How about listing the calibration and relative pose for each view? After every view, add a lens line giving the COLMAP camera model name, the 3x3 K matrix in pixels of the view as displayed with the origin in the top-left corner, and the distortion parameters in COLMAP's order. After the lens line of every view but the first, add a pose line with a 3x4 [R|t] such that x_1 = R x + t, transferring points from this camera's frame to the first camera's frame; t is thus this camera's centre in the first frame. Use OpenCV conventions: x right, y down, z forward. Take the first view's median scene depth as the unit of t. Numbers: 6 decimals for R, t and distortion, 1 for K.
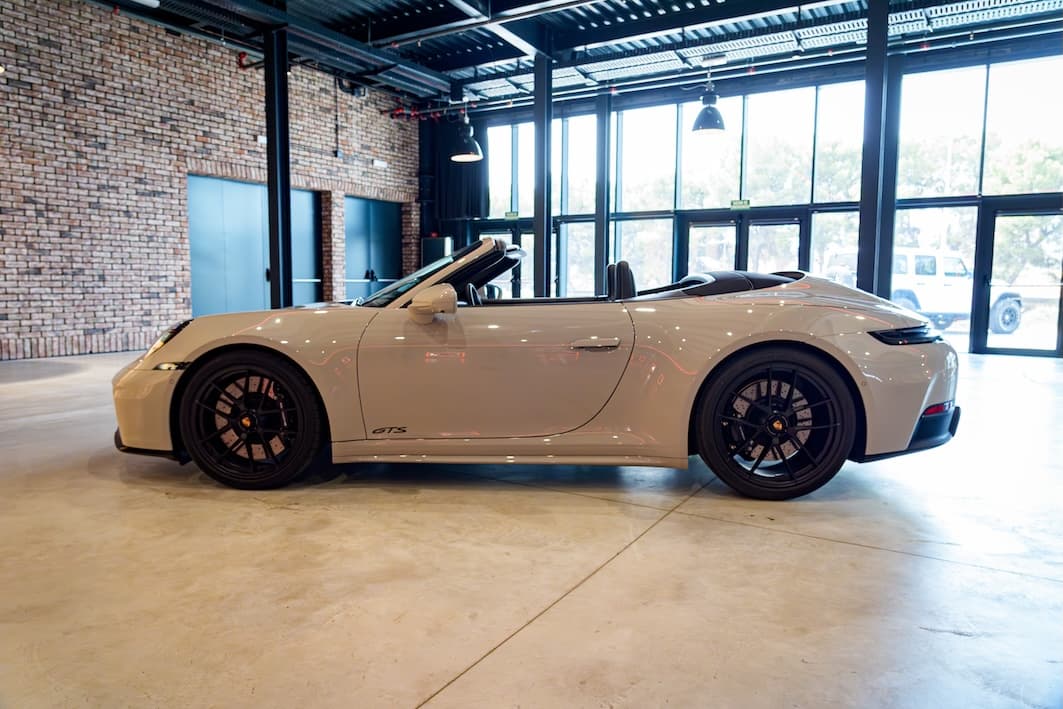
lens RADIAL K [[720.9, 0, 531.5], [0, 720.9, 354.5], [0, 0, 1]] dist [-0.009479, -0.001279]
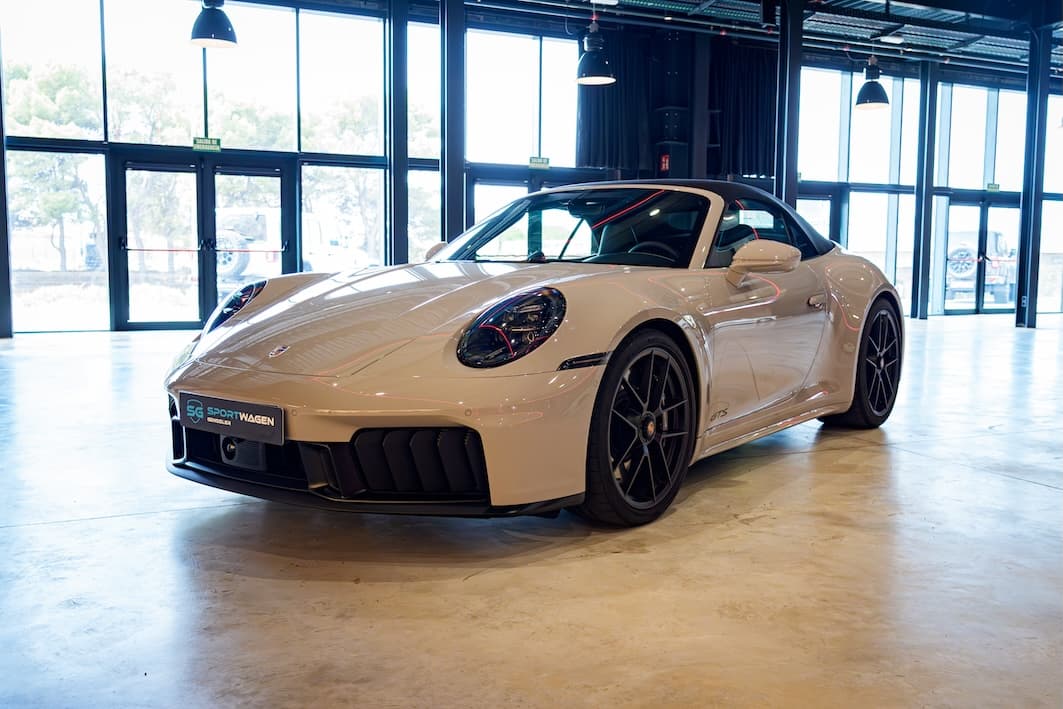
lens RADIAL K [[1009.2, 0, 531.5], [0, 1009.2, 354.5], [0, 0, 1]] dist [0.029777, 0.008742]
pose [[0.539572, -0.079638, 0.838165, -1.265850], [0.086310, 0.995504, 0.039025, -0.024311], [-0.837504, 0.051285, 0.544019, 0.550451]]
